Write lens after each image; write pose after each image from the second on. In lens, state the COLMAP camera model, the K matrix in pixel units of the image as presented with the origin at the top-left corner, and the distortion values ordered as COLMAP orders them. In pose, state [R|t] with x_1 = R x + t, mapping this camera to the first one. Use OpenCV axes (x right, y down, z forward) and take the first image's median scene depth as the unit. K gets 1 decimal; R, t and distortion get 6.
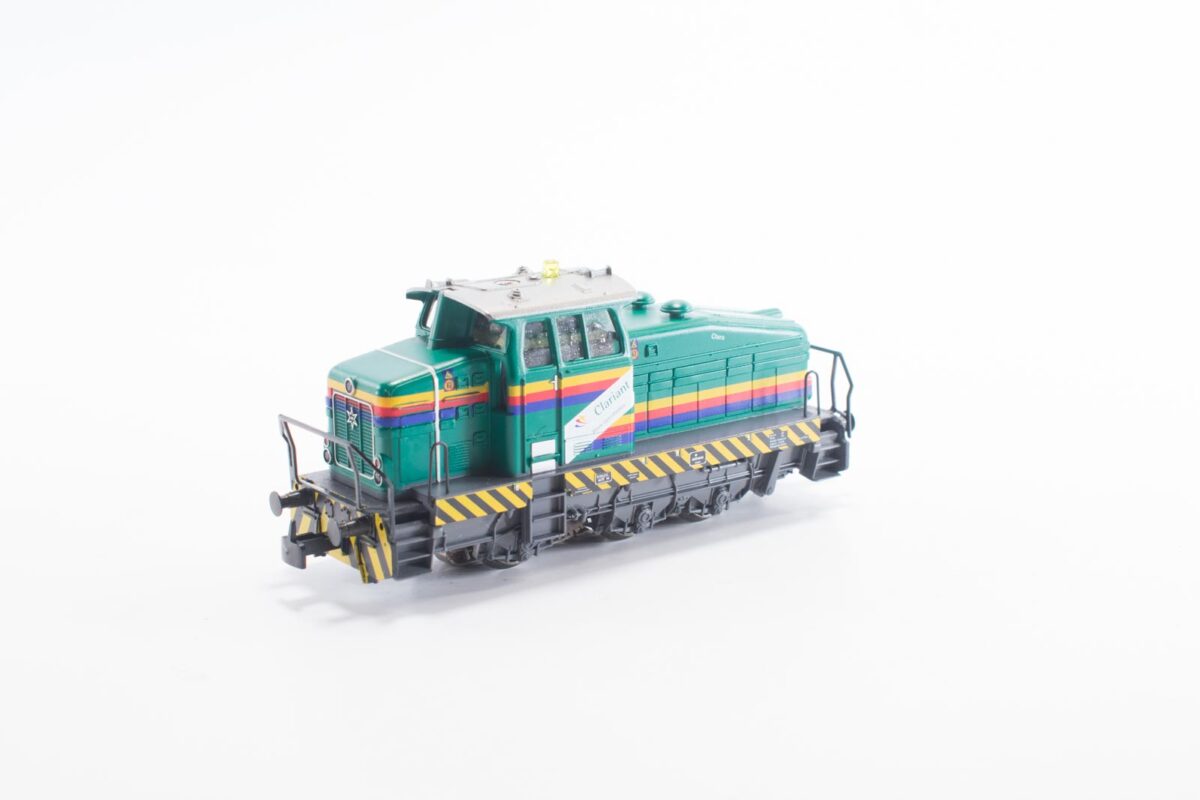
lens RADIAL K [[1954.0, 0, 600.2], [0, 1954.0, 400.6], [0, 0, 1]] dist [-0.025254, 0.000000]
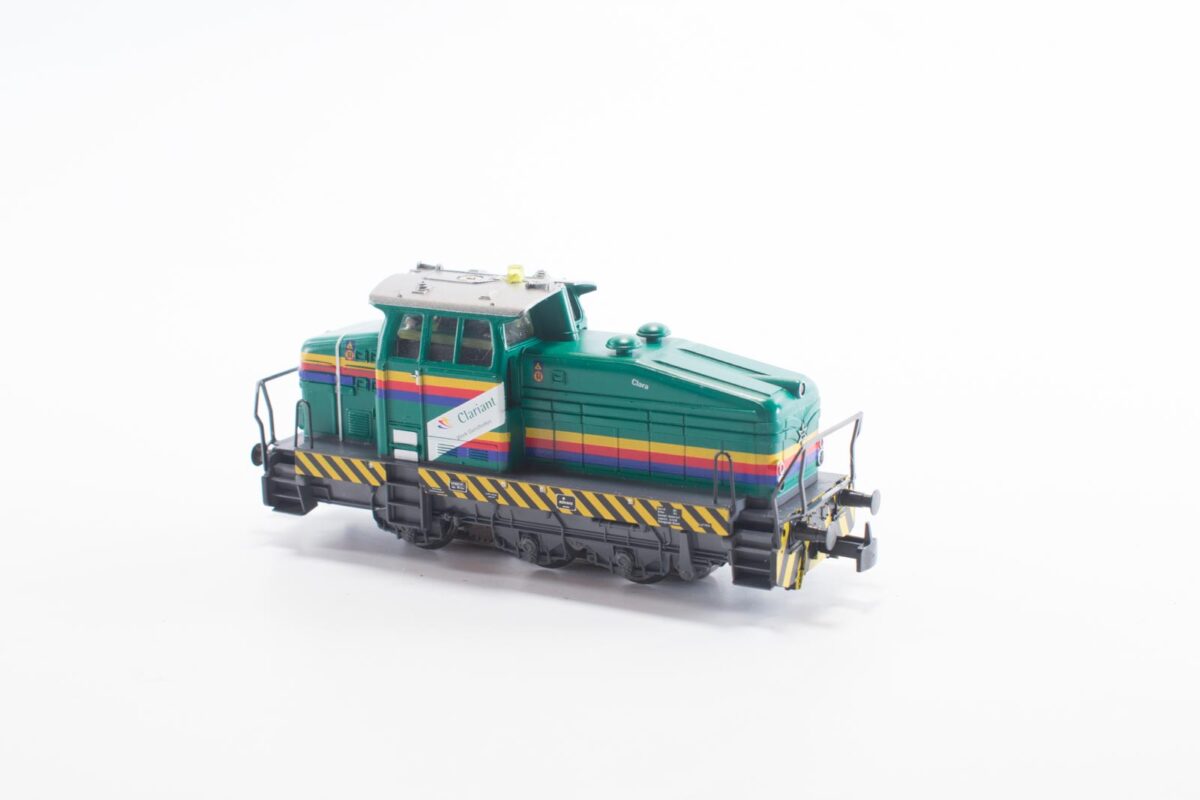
lens RADIAL K [[1954.0, 0, 600.5], [0, 1954.0, 398.4], [0, 0, 1]] dist [-0.025254, 0.000000]
pose [[0.390808, 0.219612, -0.893890, 0.894563], [-0.195427, 0.968778, 0.152570, -0.166686], [0.899487, 0.115065, 0.421524, 0.635585]]
